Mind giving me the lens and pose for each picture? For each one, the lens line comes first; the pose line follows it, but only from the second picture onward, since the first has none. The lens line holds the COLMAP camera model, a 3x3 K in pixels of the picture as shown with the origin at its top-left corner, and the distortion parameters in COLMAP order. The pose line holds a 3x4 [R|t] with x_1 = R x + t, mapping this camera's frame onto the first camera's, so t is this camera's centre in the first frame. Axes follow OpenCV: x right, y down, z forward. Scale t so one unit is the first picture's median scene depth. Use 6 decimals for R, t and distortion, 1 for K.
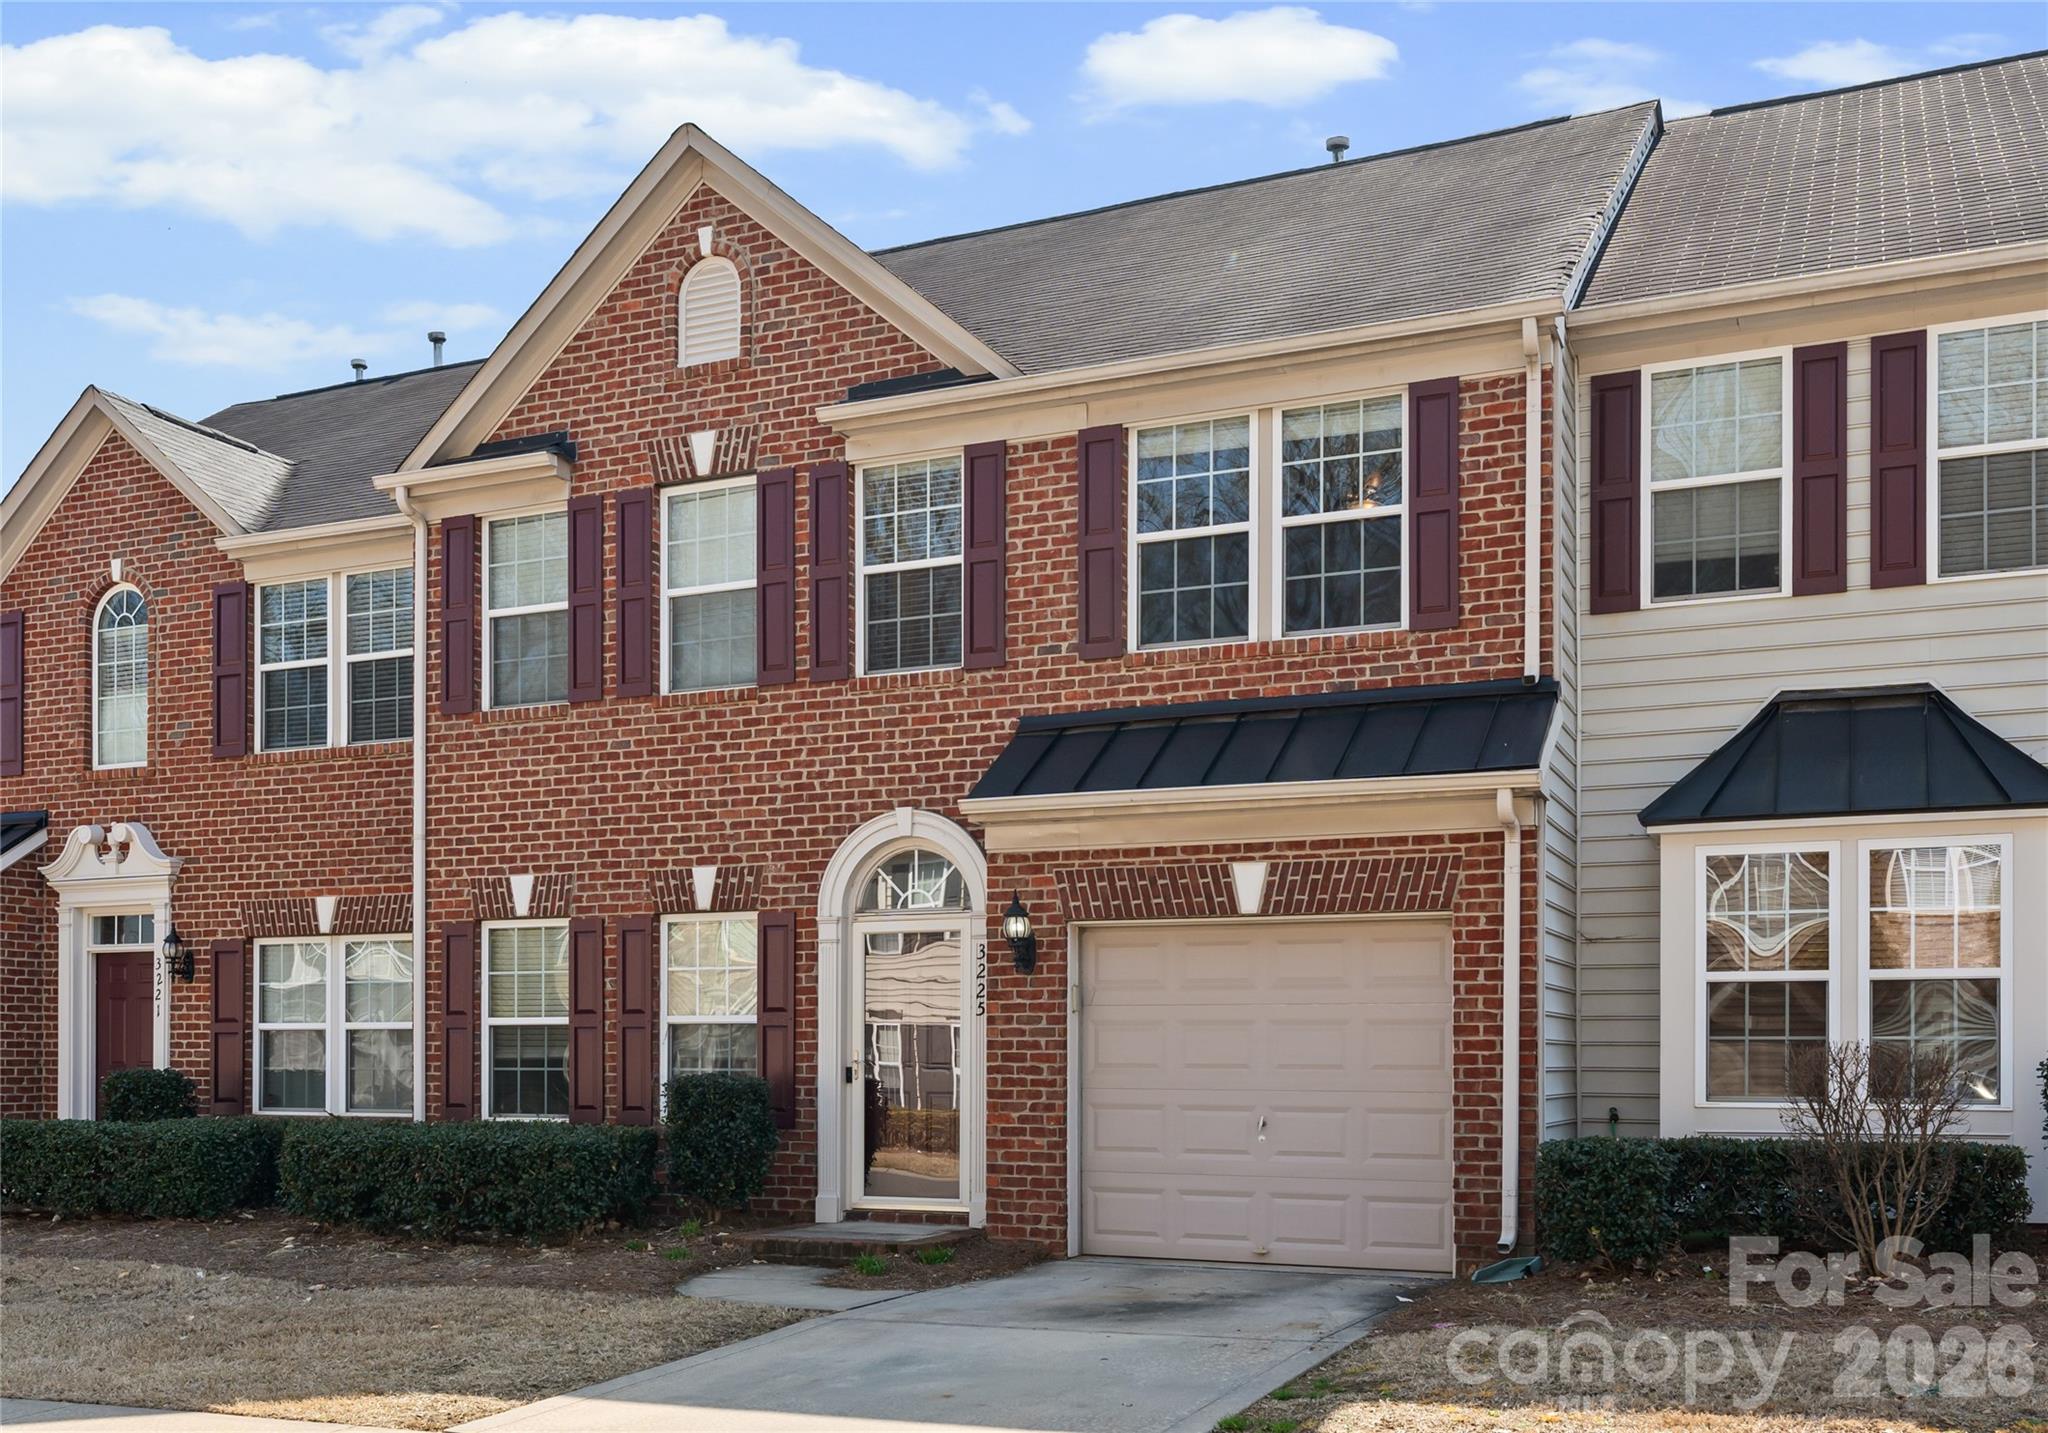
lens RADIAL K [[1854.4, 0, 1024.5], [0, 1854.4, 729.4], [0, 0, 1]] dist [-0.009011, 0.000000]
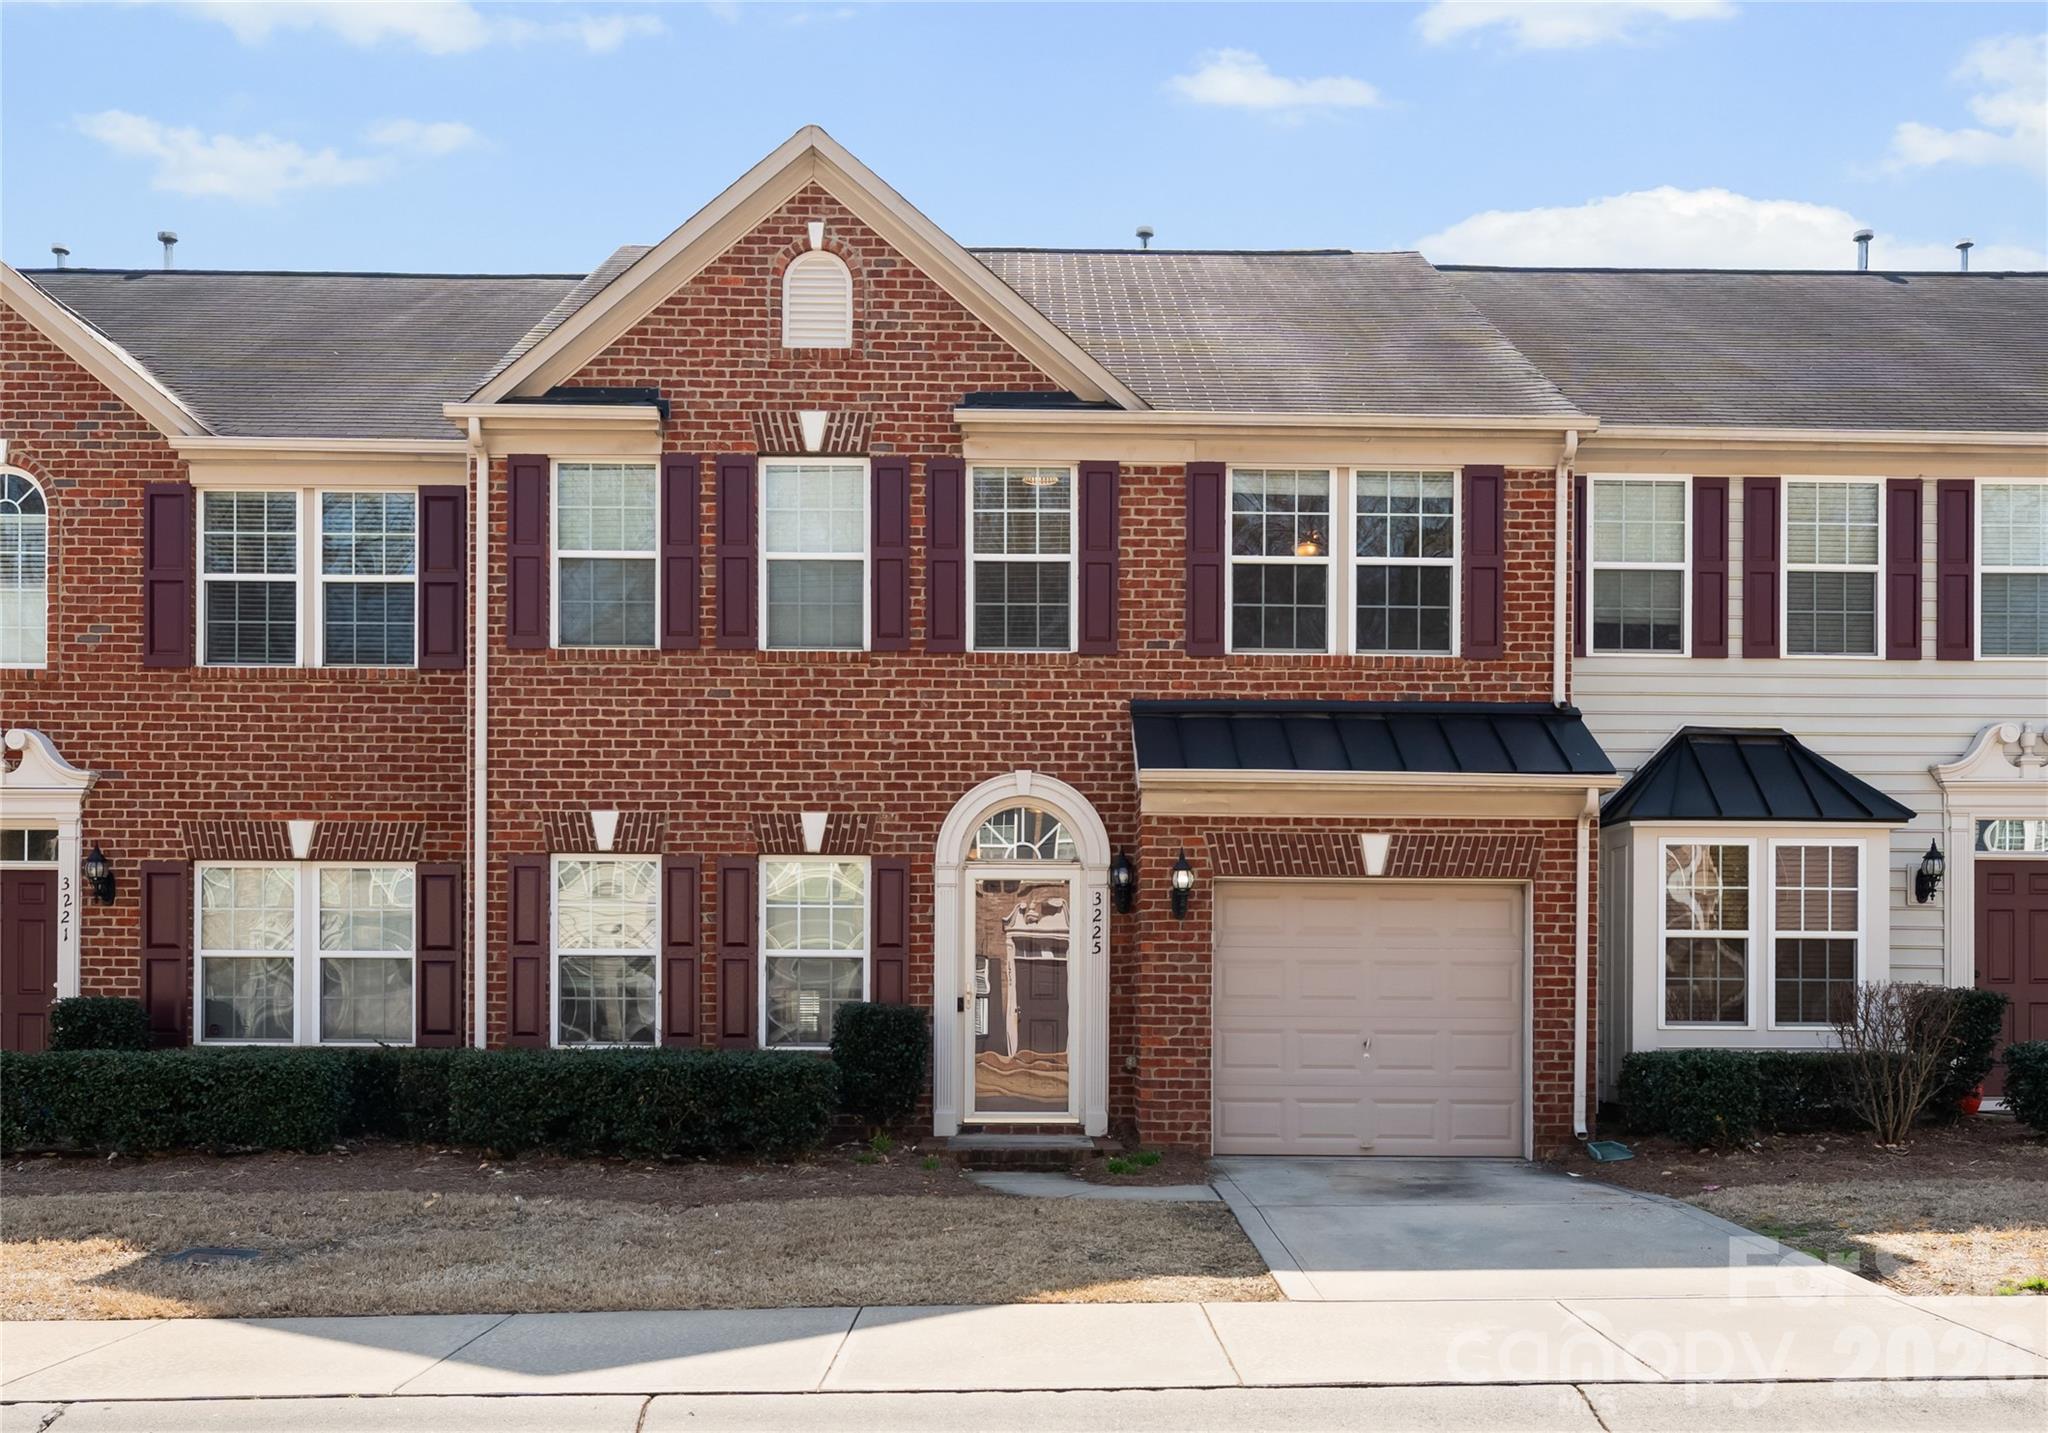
lens RADIAL K [[1667.0, 0, 1024.8], [0, 1667.0, 703.9], [0, 0, 1]] dist [-0.010492, 0.012328]
pose [[0.913768, 0.077098, 0.398853, -0.468987], [-0.076229, 0.996927, -0.018064, 0.019643], [-0.399020, -0.013898, 0.916837, 0.059649]]
